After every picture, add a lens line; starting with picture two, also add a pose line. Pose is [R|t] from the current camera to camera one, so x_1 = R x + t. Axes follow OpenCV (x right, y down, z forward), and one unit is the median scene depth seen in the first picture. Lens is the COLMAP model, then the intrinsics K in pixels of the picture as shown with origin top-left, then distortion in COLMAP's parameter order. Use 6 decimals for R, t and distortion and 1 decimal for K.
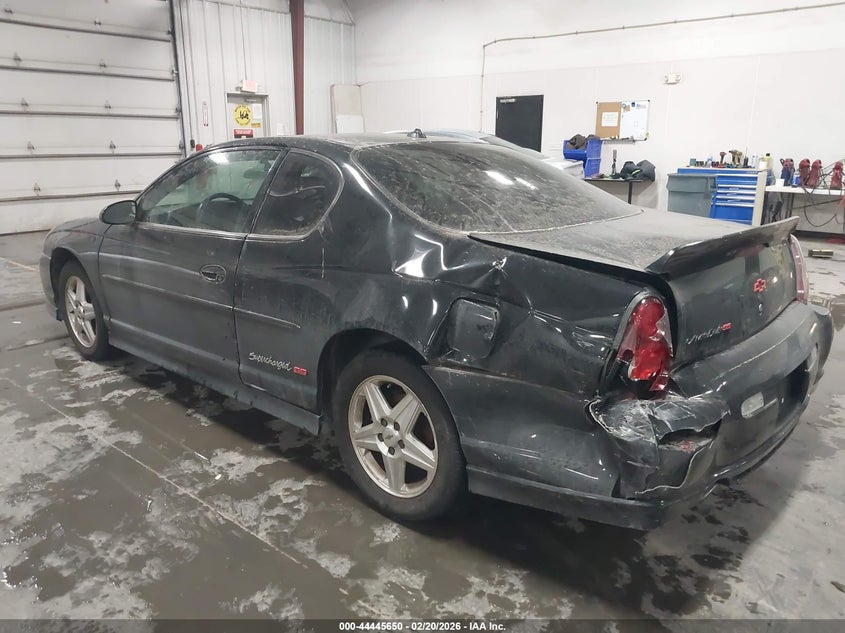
lens RADIAL K [[668.4, 0, 422.5], [0, 668.4, 316.5], [0, 0, 1]] dist [0.002641, -0.014589]
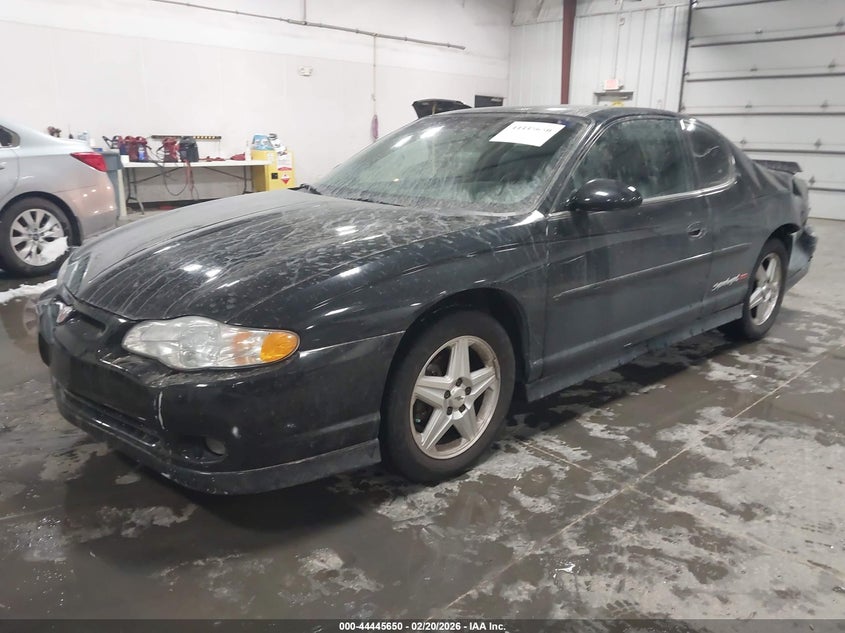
lens RADIAL K [[668.4, 0, 422.5], [0, 668.4, 316.5], [0, 0, 1]] dist [0.002641, -0.014589]
pose [[0.098838, -0.275560, 0.956189, -1.292591], [0.231172, 0.940964, 0.247277, -0.276135], [-0.967879, 0.196603, 0.156705, 1.148053]]
